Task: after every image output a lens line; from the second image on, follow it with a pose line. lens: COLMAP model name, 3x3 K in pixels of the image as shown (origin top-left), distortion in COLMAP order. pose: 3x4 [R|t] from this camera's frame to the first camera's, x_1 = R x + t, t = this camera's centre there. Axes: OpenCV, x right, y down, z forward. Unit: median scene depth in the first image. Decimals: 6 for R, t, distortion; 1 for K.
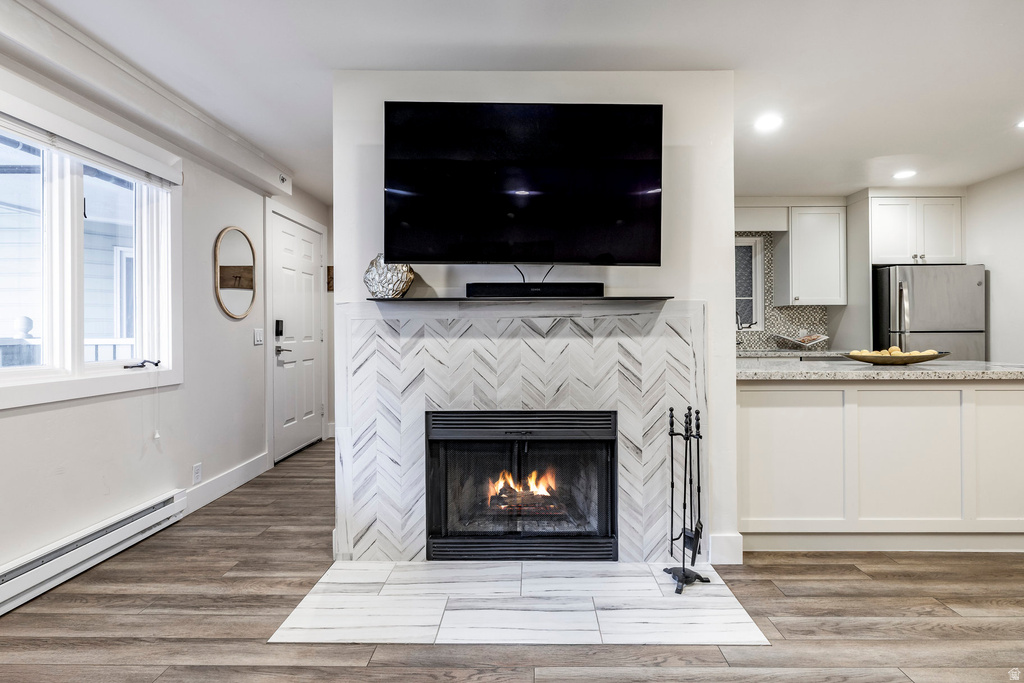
lens RADIAL K [[468.8, 0, 538.7], [0, 468.8, 330.8], [0, 0, 1]] dist [0.000224, -0.000336]
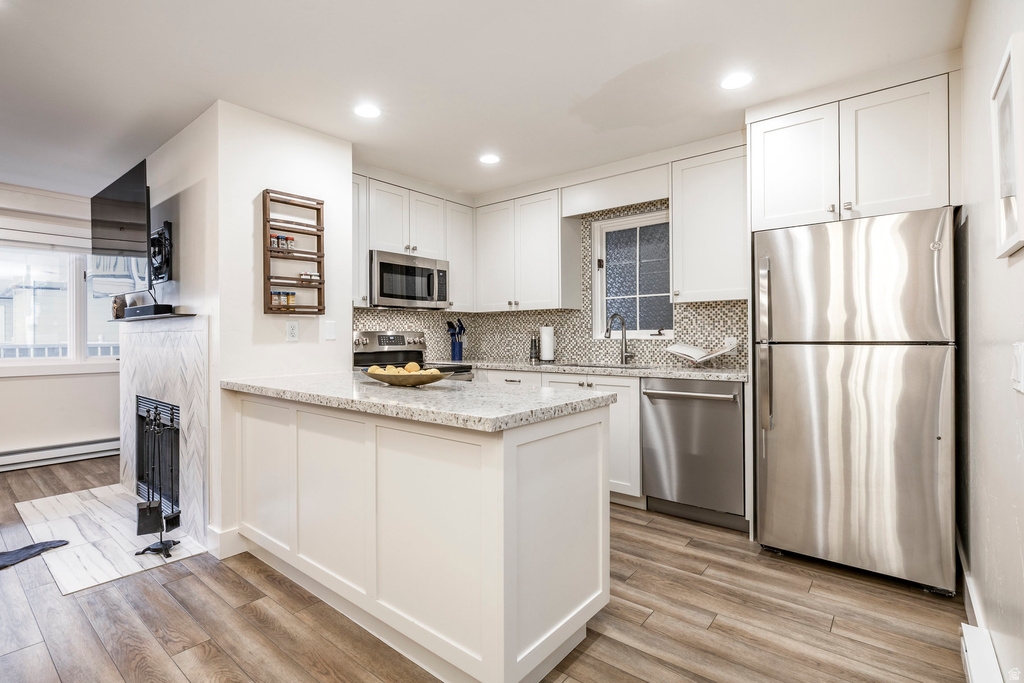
lens RADIAL K [[491.7, 0, 511.5], [0, 491.7, 336.4], [0, 0, 1]] dist [-0.002558, 0.000092]
pose [[0.764975, 0.000149, -0.644060, 0.922630], [0.002690, 0.999991, 0.003427, -0.009096], [0.644054, -0.004354, 0.764967, 0.316299]]
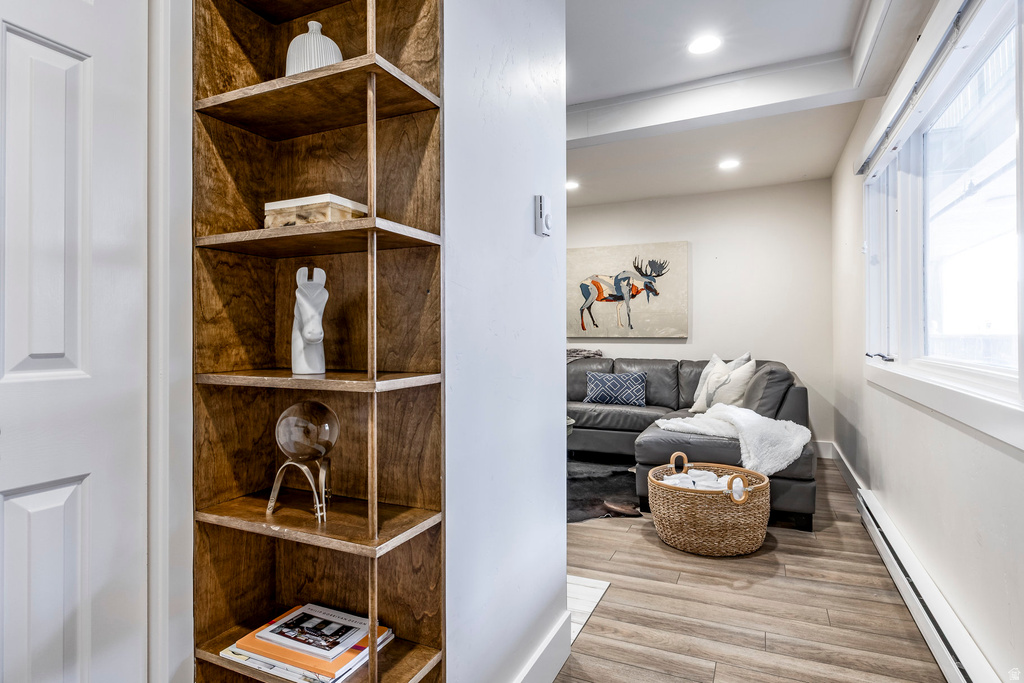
lens RADIAL K [[551.3, 0, 508.9], [0, 551.3, 338.2], [0, 0, 1]] dist [0.000952, 0.000028]
pose [[-0.904647, 0.005463, 0.426128, -0.384648], [0.004415, 0.999984, -0.003448, 0.017712], [-0.426140, -0.001238, -0.904656, 0.966446]]
